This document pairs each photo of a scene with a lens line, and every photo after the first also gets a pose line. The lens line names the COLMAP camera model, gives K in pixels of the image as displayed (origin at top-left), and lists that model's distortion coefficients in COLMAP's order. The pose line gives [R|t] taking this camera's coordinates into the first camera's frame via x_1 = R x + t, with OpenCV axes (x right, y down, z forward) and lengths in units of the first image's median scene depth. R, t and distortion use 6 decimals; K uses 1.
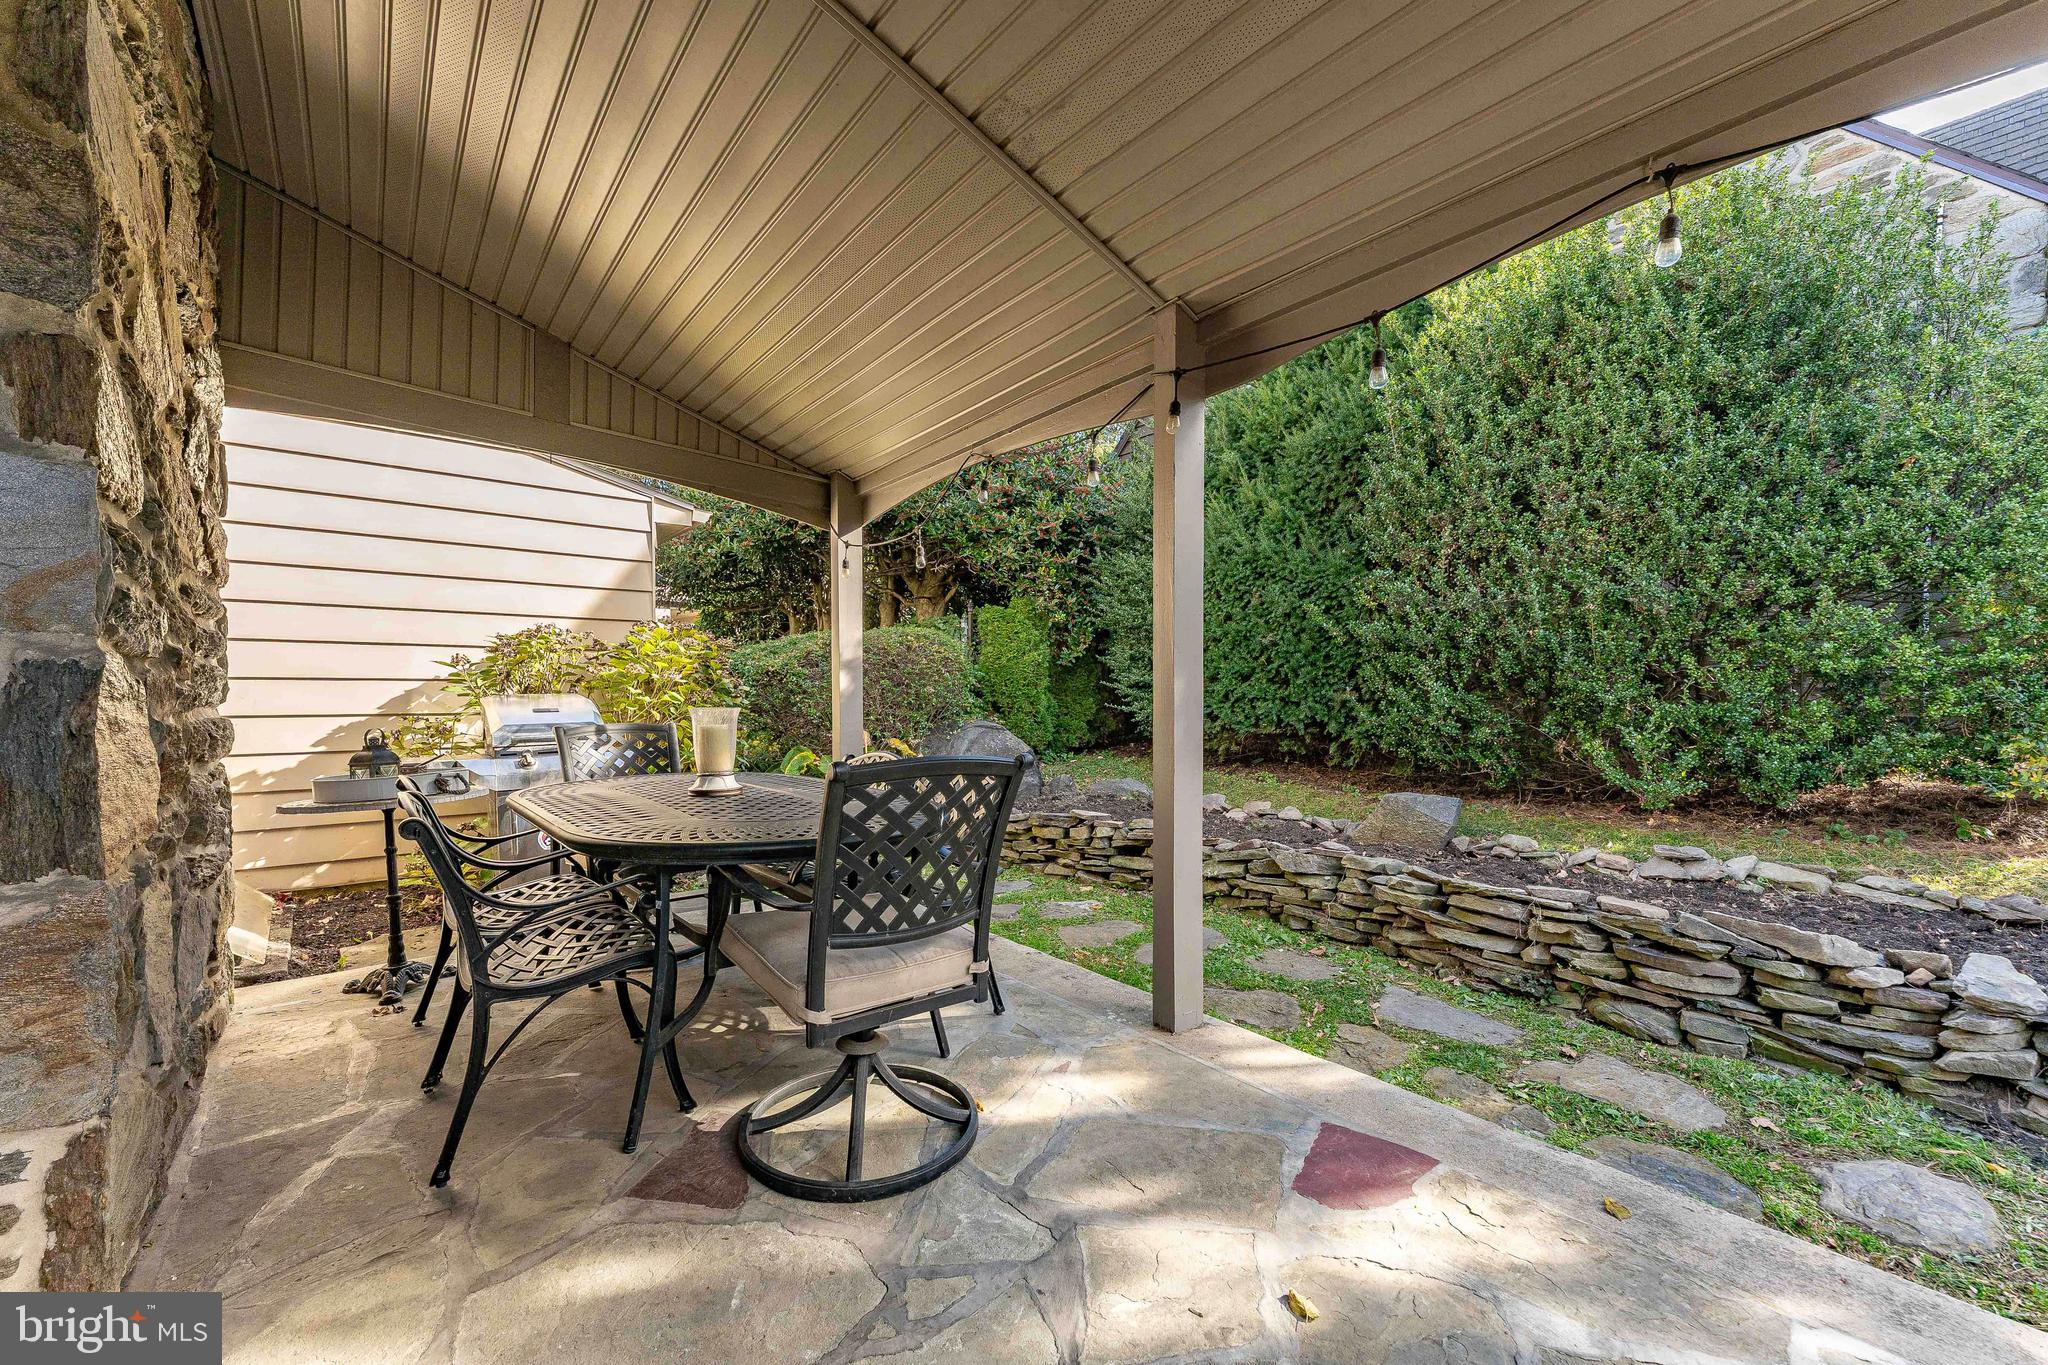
lens RADIAL K [[825.2, 0, 1044.1], [0, 825.2, 680.6], [0, 0, 1]] dist [0.009392, 0.001991]
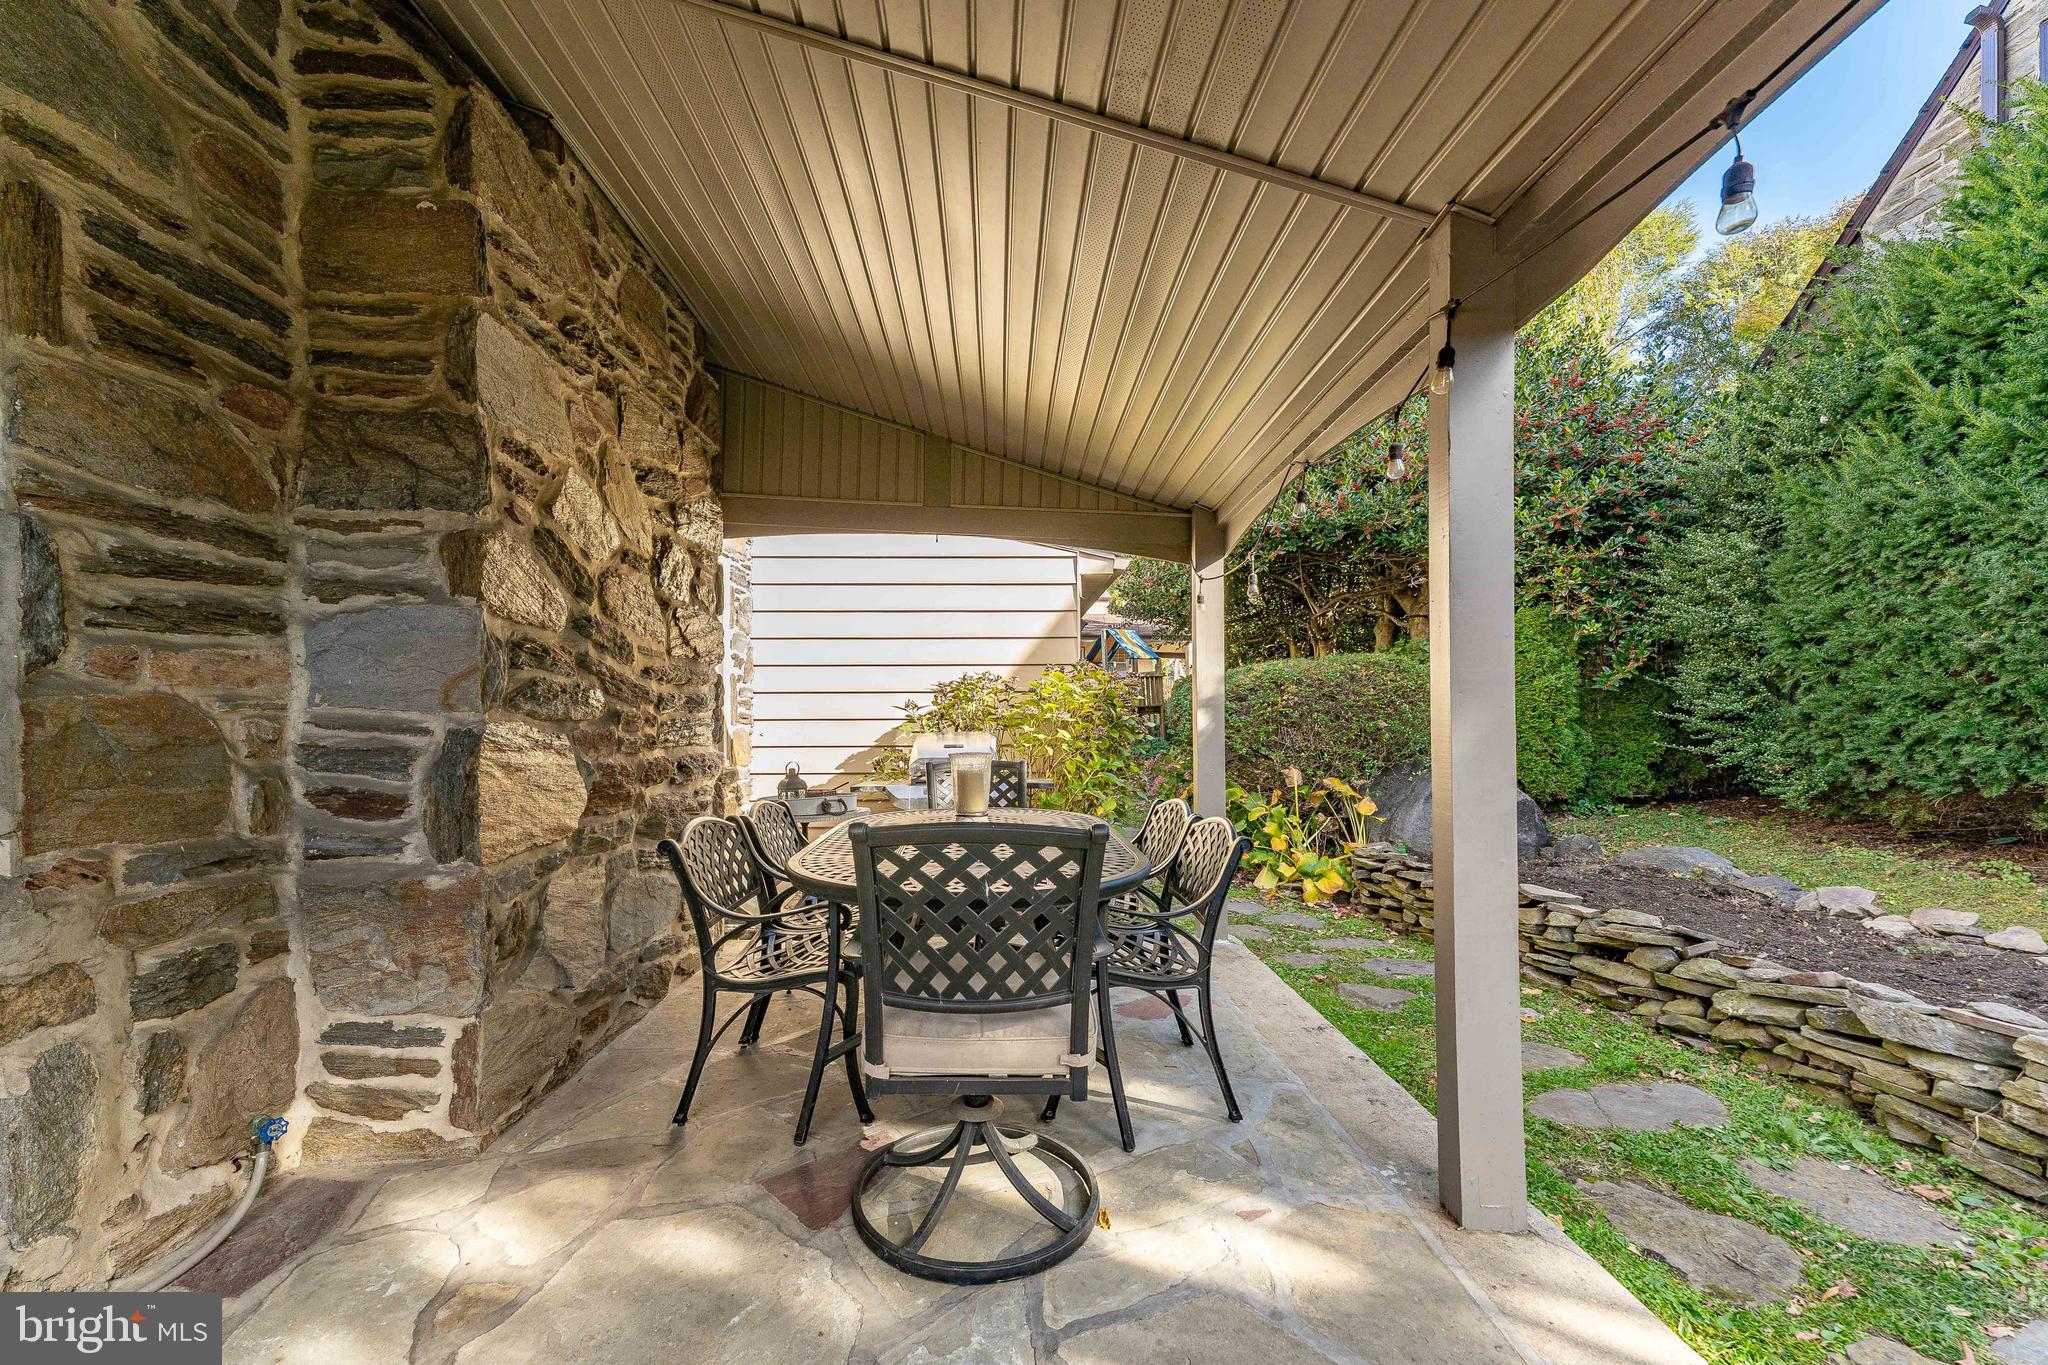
lens RADIAL K [[825.2, 0, 1014.6], [0, 825.2, 689.9], [0, 0, 1]] dist [0.009392, 0.001991]
pose [[0.767879, -0.024203, -0.640138, 0.200635], [0.011441, 0.999645, -0.024072, -0.013503], [0.640493, 0.011160, 0.767883, 0.123282]]
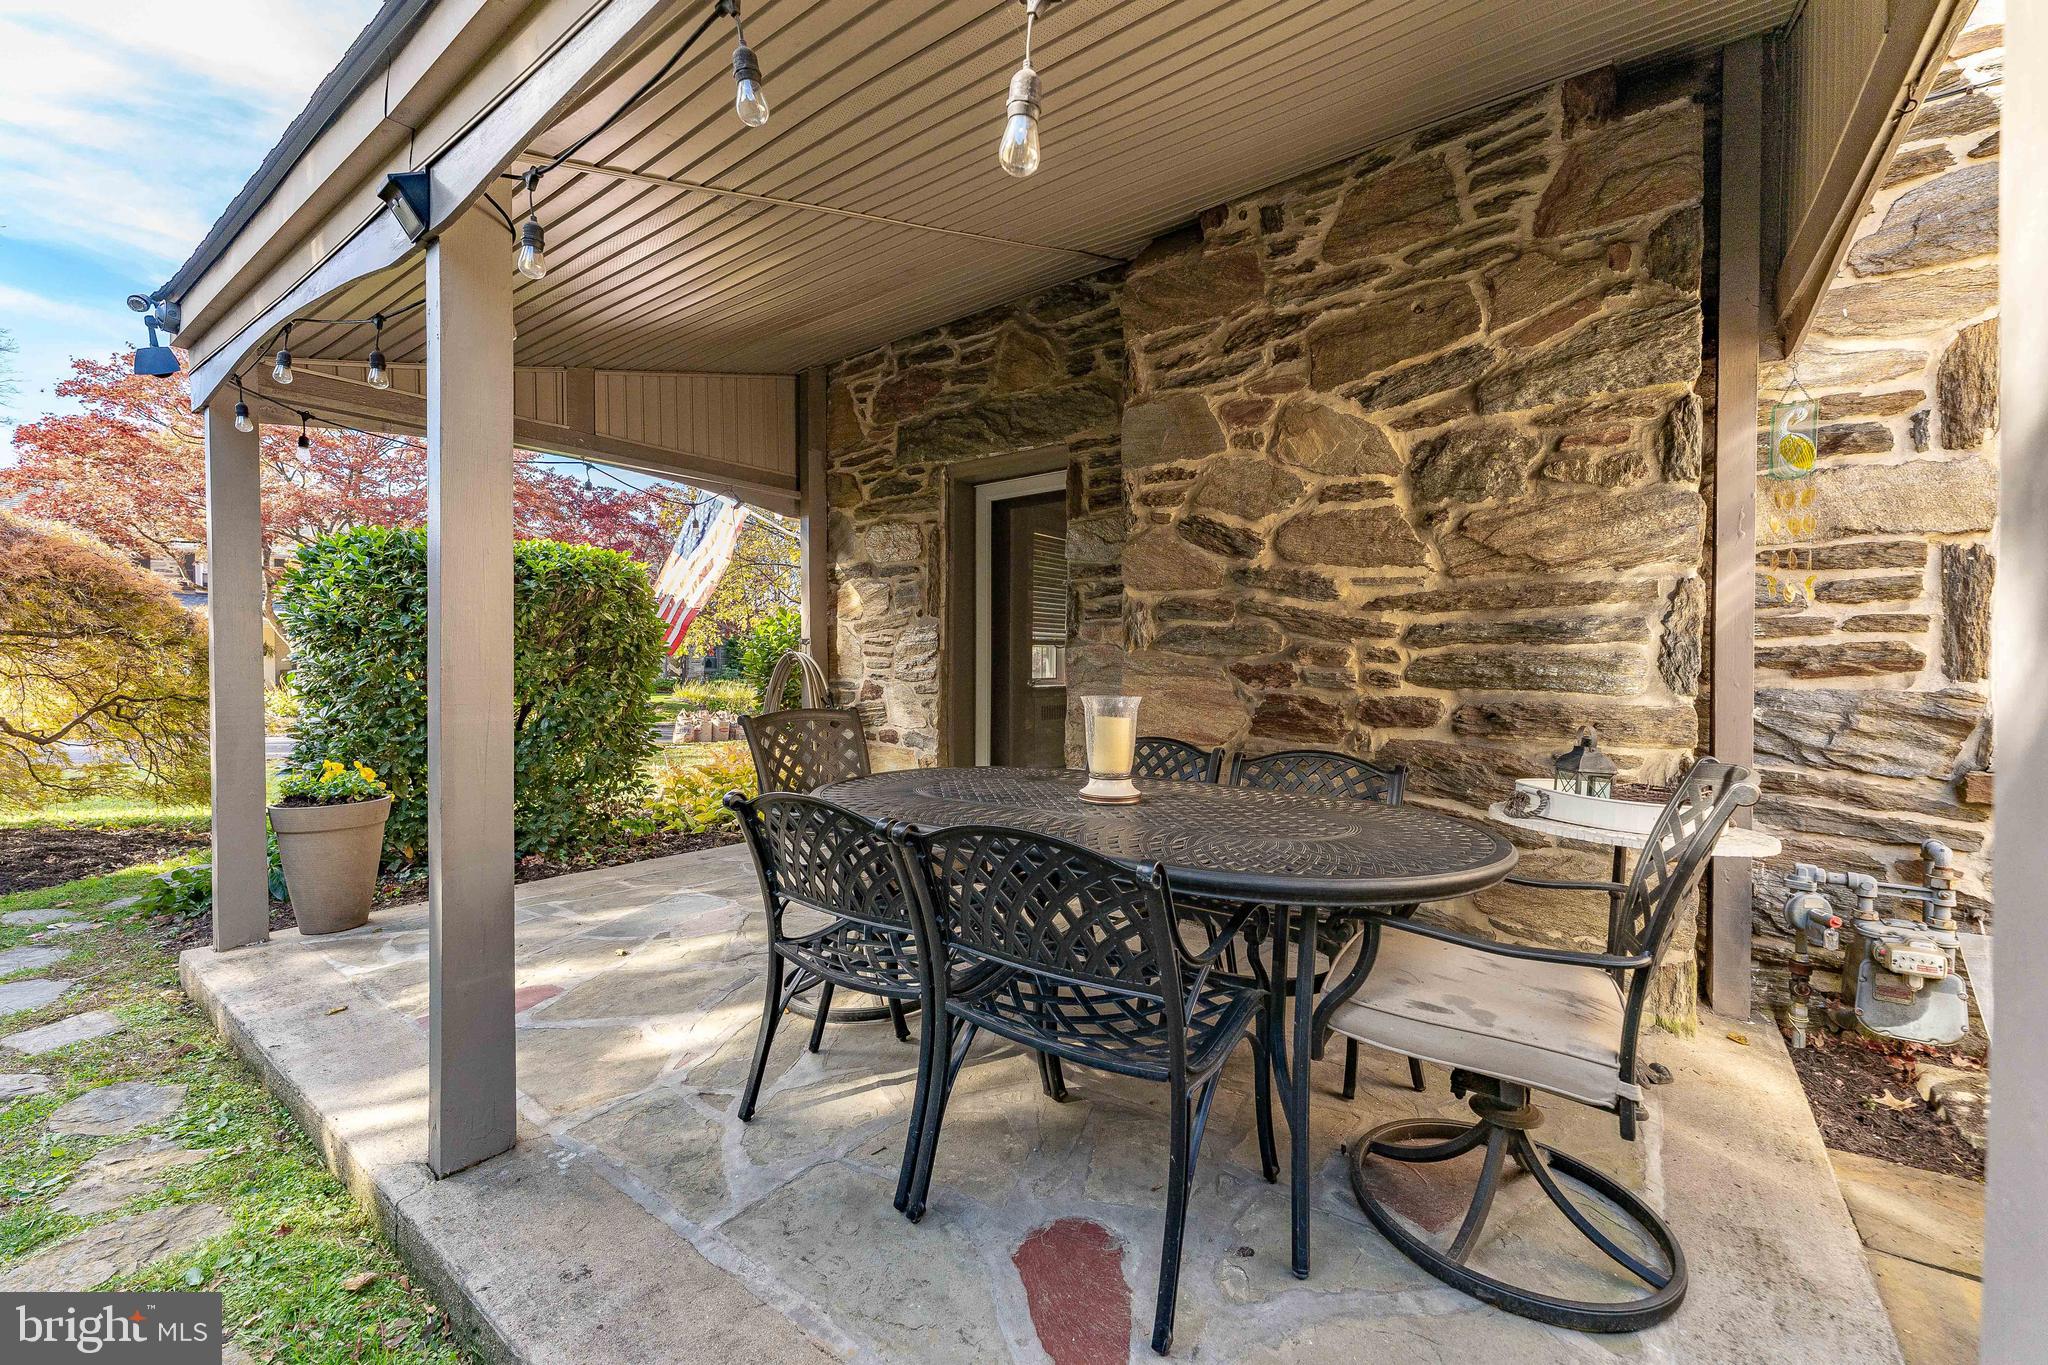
lens RADIAL K [[825.2, 0, 1028.9], [0, 825.2, 672.6], [0, 0, 1]] dist [0.009392, 0.001991]
pose [[-0.968557, -0.003755, -0.248762, -0.045445], [0.000002, 0.999886, -0.015101, 0.019497], [0.248790, -0.014627, -0.968447, 1.031856]]
